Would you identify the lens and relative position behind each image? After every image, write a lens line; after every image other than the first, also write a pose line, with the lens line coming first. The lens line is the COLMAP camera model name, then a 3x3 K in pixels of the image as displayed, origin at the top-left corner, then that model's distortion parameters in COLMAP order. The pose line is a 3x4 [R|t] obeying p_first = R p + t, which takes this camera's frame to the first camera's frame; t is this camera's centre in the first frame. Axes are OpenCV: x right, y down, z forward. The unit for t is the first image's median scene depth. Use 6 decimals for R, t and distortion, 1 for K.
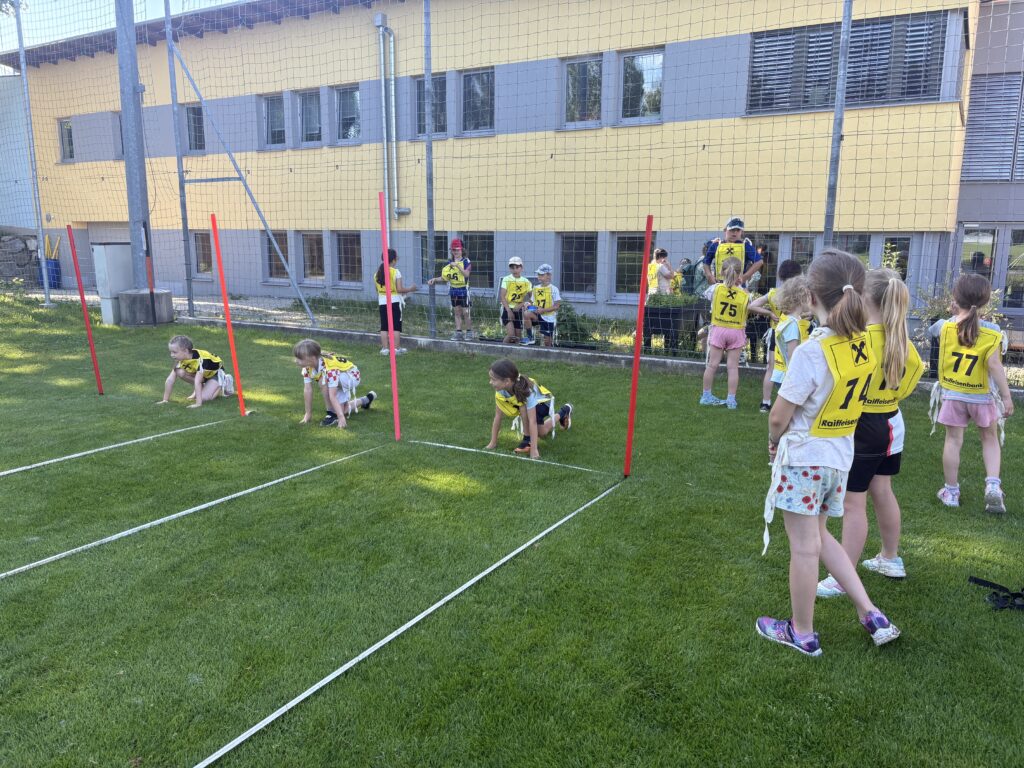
lens RADIAL K [[775.2, 0, 512.5], [0, 775.2, 383.6], [0, 0, 1]] dist [0.011796, -0.000801]
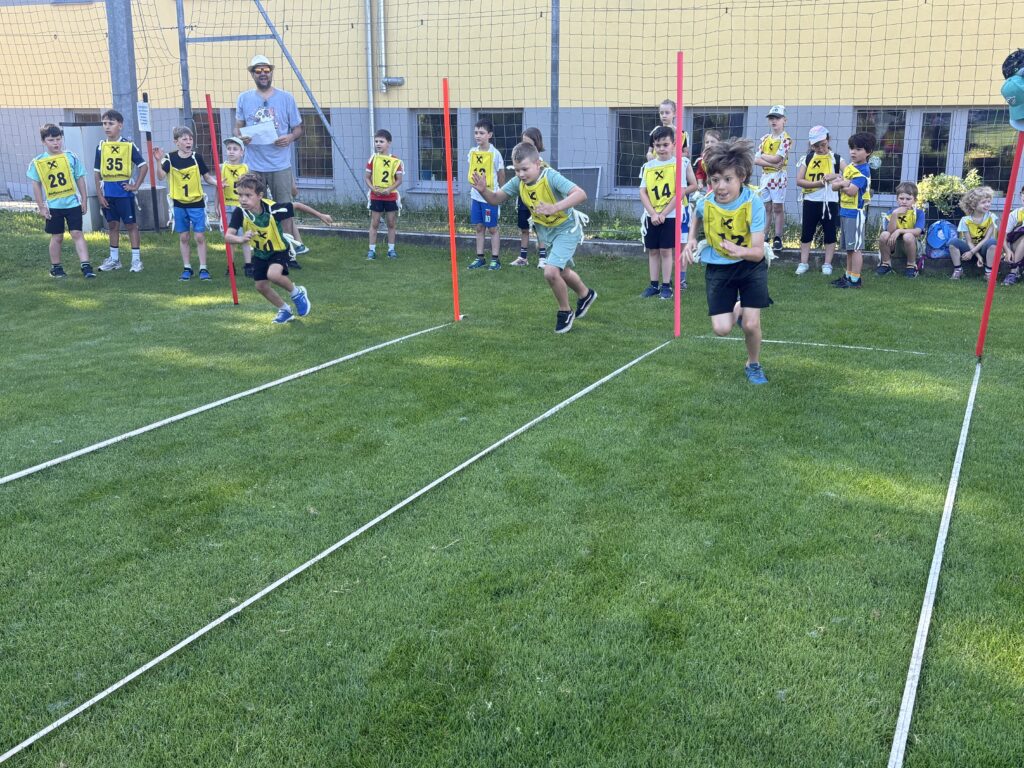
lens RADIAL K [[1097.3, 0, 502.9], [0, 1097.3, 393.3], [0, 0, 1]] dist [0.009214, 0.000000]
pose [[0.995962, -0.026101, 0.085902, -0.217208], [0.021248, 0.998152, 0.056932, 0.029265], [-0.087229, -0.054877, 0.994676, -0.112451]]
